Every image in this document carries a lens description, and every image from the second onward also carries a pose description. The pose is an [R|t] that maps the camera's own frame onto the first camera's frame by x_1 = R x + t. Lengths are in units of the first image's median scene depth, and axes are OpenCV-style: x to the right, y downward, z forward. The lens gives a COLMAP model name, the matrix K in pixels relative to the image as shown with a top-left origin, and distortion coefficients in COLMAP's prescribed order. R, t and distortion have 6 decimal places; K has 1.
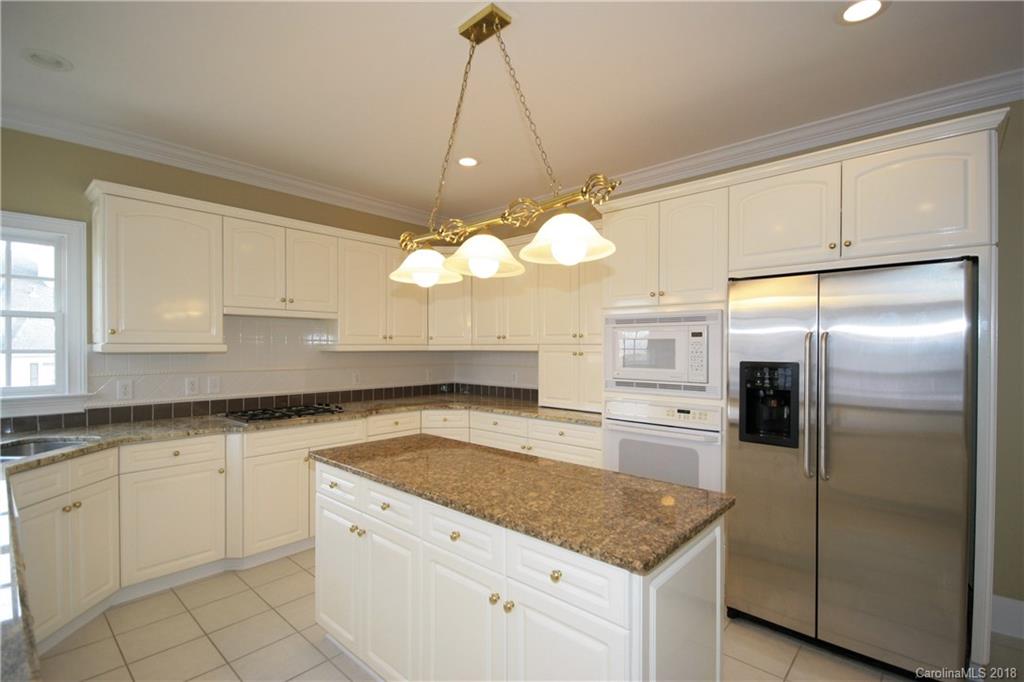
lens RADIAL K [[471.8, 0, 515.6], [0, 471.8, 350.7], [0, 0, 1]] dist [0.000576, -0.000710]
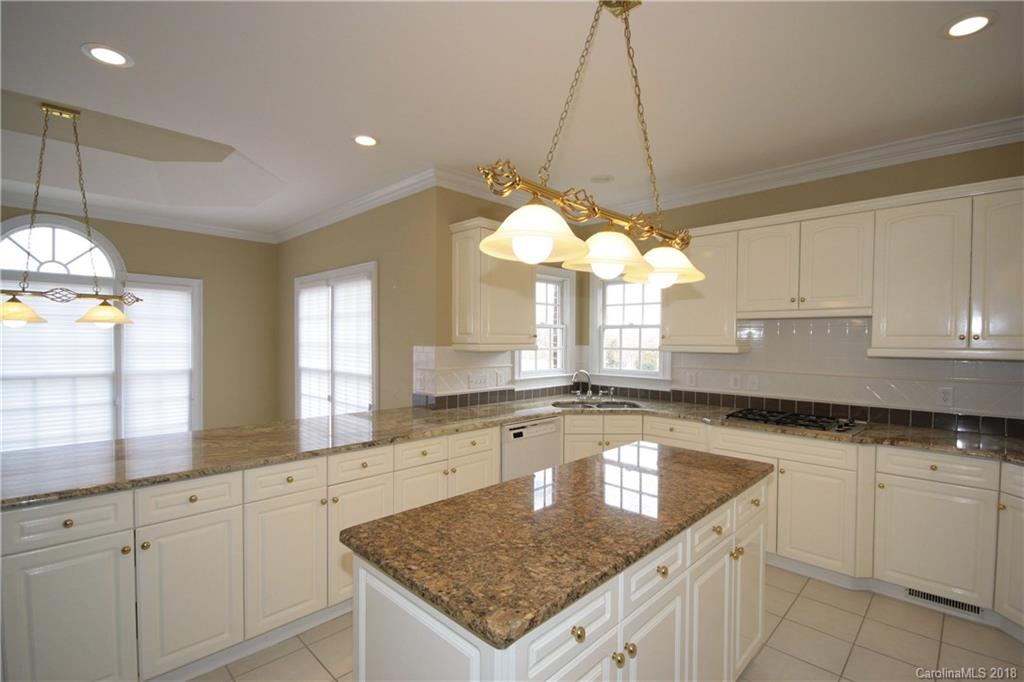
lens RADIAL K [[471.8, 0, 515.6], [0, 471.8, 350.7], [0, 0, 1]] dist [0.000576, -0.000710]
pose [[-0.038338, 0.023119, -0.998997, 0.888161], [-0.016438, 0.999582, 0.023764, -0.036885], [0.999130, 0.017332, -0.037942, 0.901565]]
